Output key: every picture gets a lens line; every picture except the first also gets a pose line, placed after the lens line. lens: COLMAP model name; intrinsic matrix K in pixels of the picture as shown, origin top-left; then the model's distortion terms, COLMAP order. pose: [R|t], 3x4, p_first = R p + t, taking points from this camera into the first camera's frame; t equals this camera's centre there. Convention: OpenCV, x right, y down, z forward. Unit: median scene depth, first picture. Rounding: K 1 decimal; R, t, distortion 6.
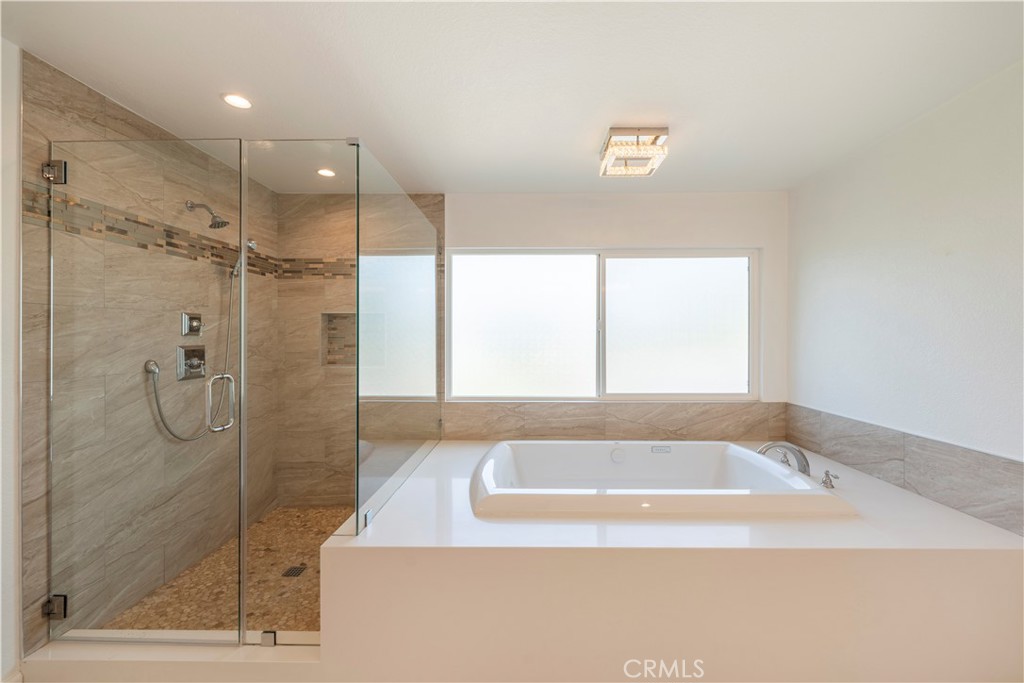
lens RADIAL K [[419.3, 0, 515.4], [0, 419.3, 335.9], [0, 0, 1]] dist [0.000105, -0.001165]
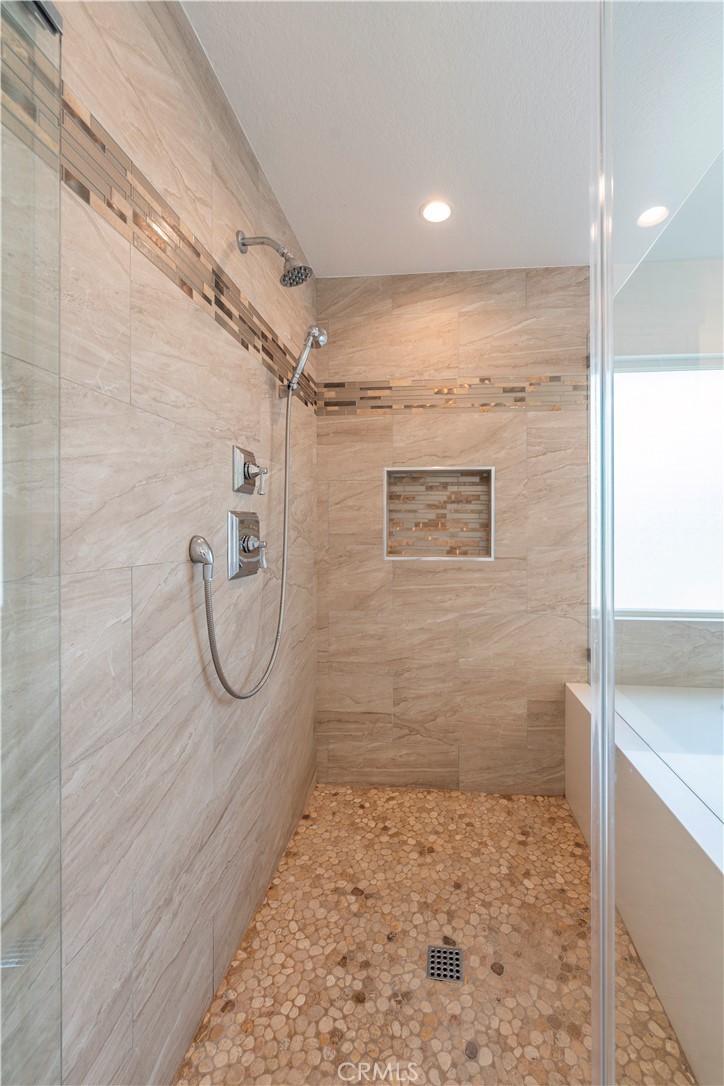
lens RADIAL K [[444.7, 0, 375.5], [0, 444.7, 533.1], [0, 0, 1]] dist [0.000105, -0.001165]
pose [[0.996536, 0.002798, -0.083112, -0.448966], [-0.002488, 0.999990, 0.003827, 0.037363], [0.083122, -0.003607, 0.996533, 0.370369]]
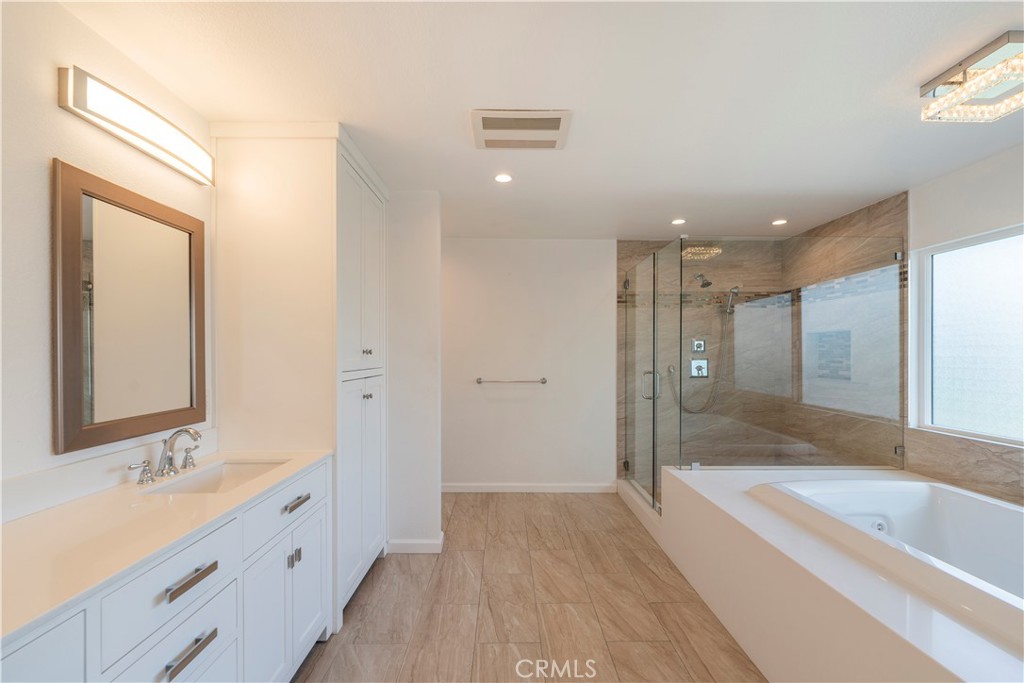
lens RADIAL K [[419.3, 0, 505.5], [0, 419.3, 350.4], [0, 0, 1]] dist [0.000105, -0.001165]
pose [[0.009995, -0.007235, -0.999924, 0.736008], [-0.000894, 0.999973, -0.007244, 0.003464], [0.999950, 0.000966, 0.009988, 0.158070]]
